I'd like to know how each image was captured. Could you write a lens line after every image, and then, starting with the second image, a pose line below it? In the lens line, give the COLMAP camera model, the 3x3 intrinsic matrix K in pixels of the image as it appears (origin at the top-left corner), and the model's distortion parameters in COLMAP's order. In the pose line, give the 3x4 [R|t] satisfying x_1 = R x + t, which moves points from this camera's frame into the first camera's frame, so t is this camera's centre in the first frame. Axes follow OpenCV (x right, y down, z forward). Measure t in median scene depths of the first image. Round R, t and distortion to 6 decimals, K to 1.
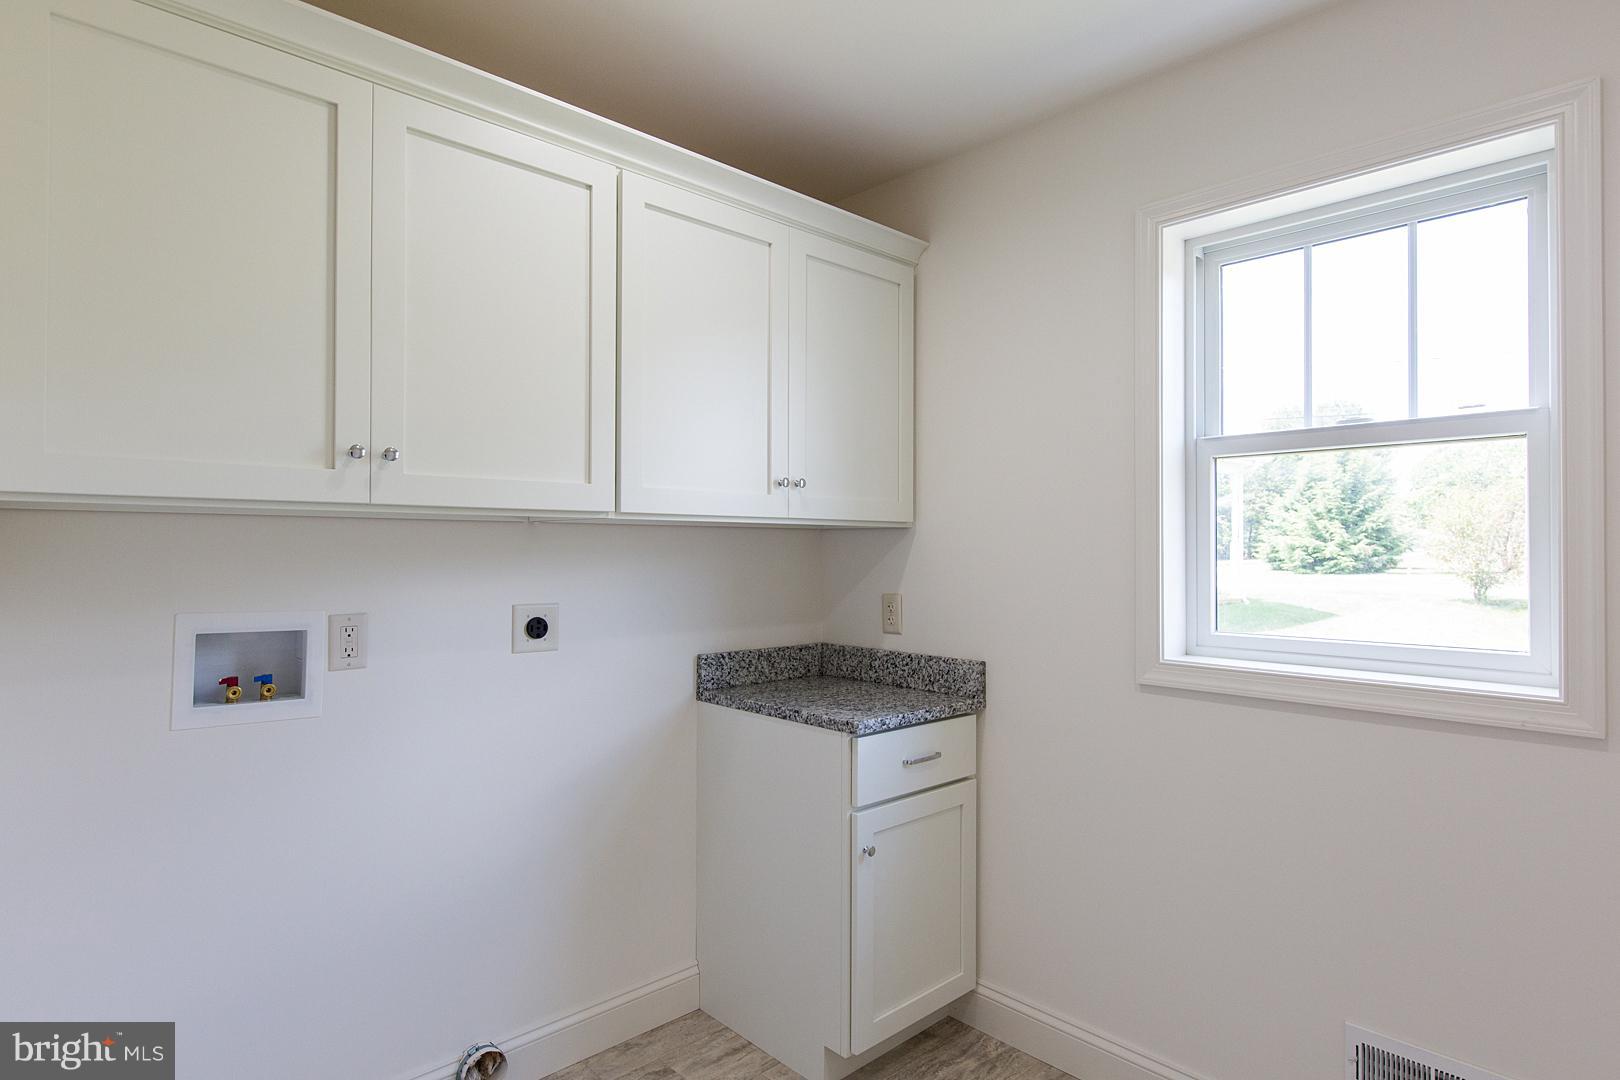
lens RADIAL K [[853.3, 0, 816.2], [0, 853.3, 540.9], [0, 0, 1]] dist [0.000192, -0.003048]
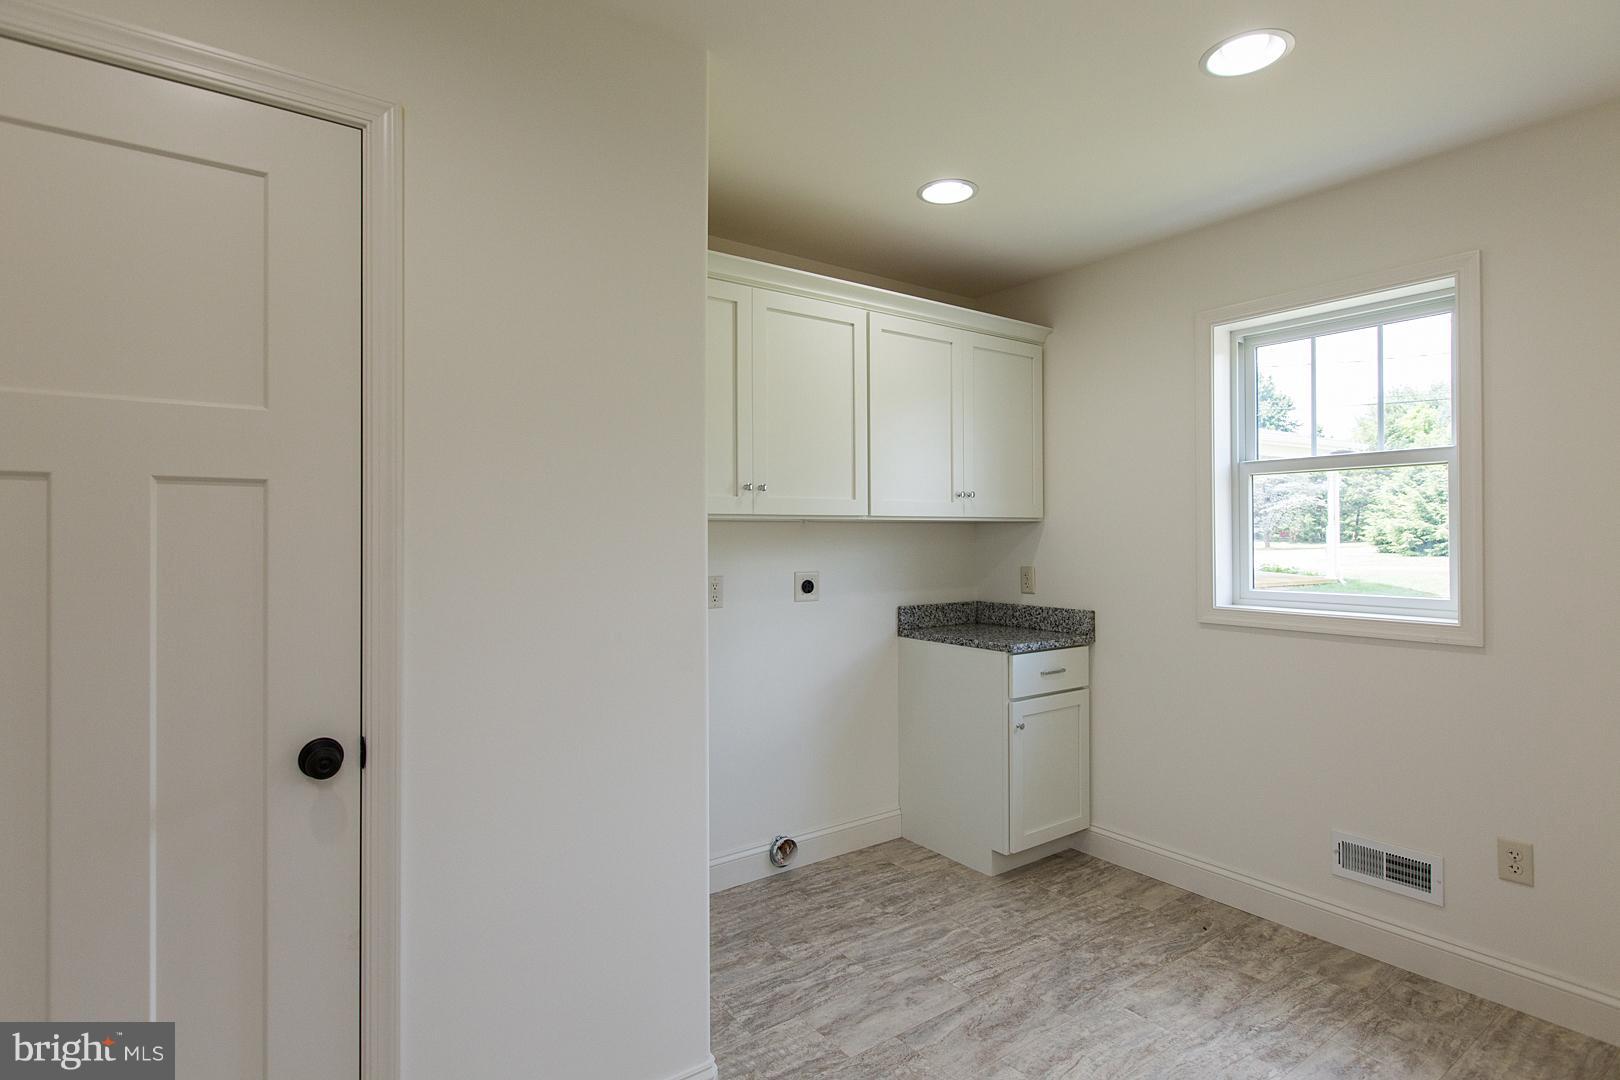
lens RADIAL K [[771.9, 0, 816.3], [0, 771.9, 534.9], [0, 0, 1]] dist [-0.003810, -0.000549]
pose [[0.990331, -0.008141, -0.138483, -0.109969], [0.009298, 0.999927, 0.007710, -0.007811], [0.138410, -0.008923, 0.990335, -0.460944]]
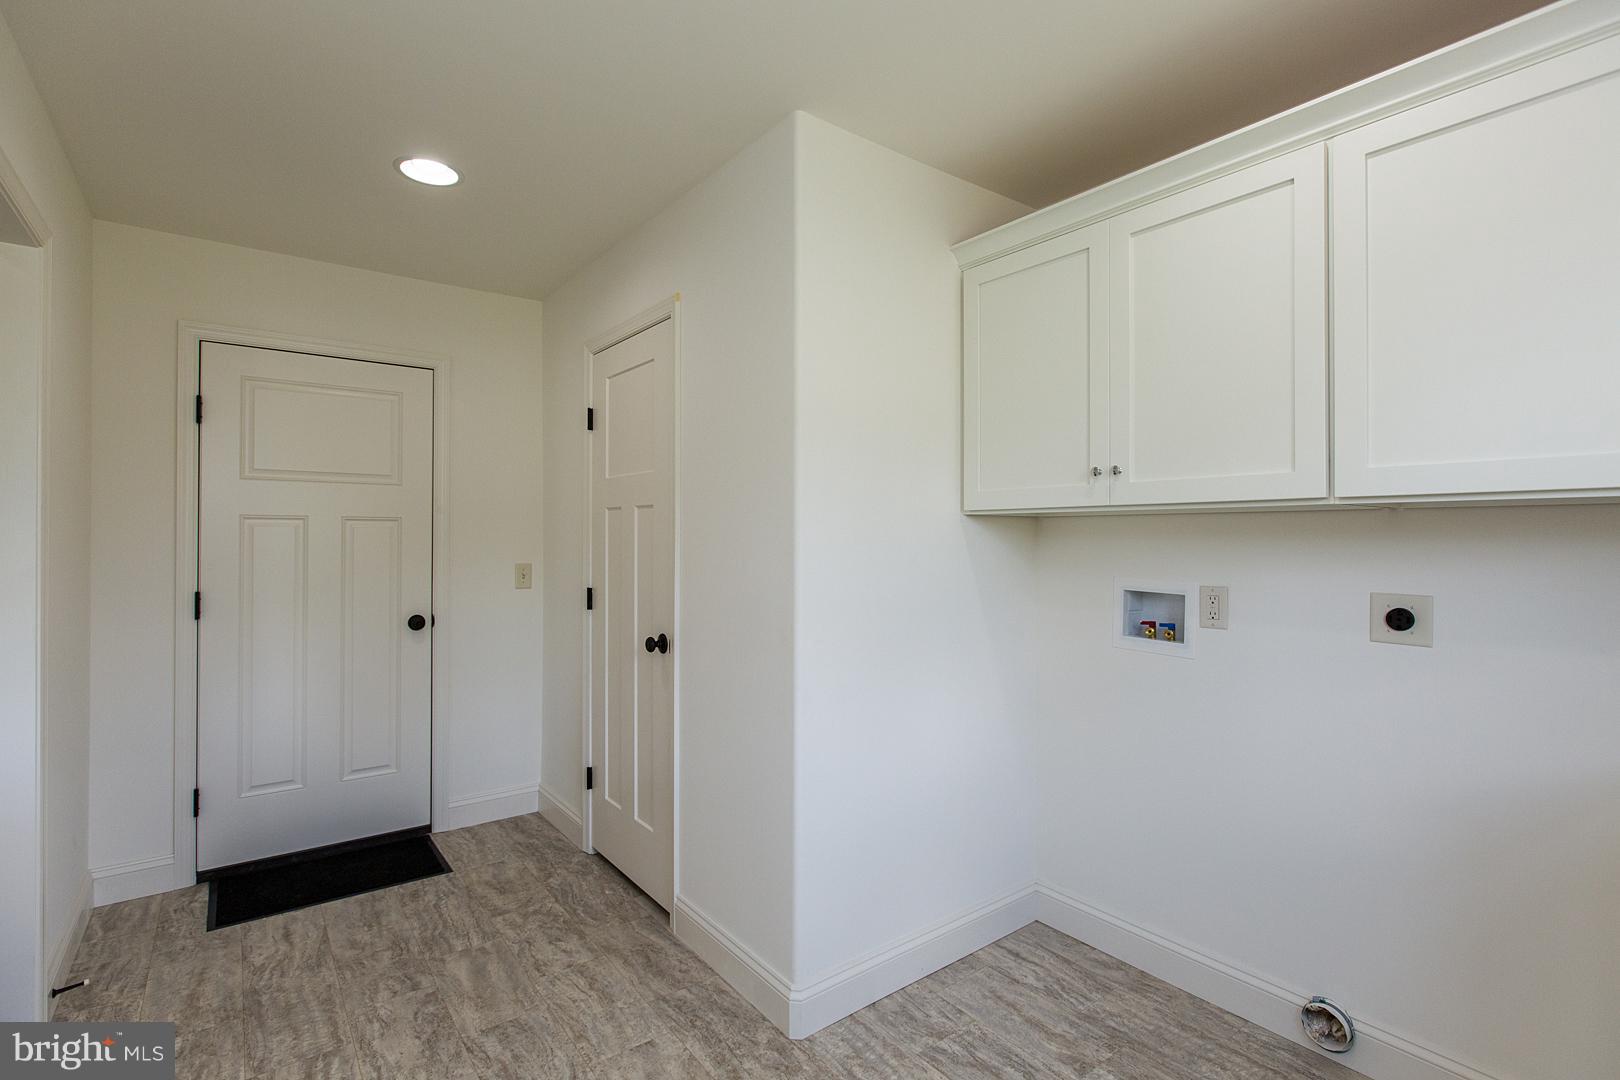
lens RADIAL K [[746.8, 0, 816.1], [0, 746.8, 527.9], [0, 0, 1]] dist [-0.017591, -0.000134]
pose [[-0.089270, -0.015252, -0.995891, 0.569593], [0.006188, 0.999855, -0.015868, 0.009113], [0.995988, -0.007579, -0.089163, 0.435508]]
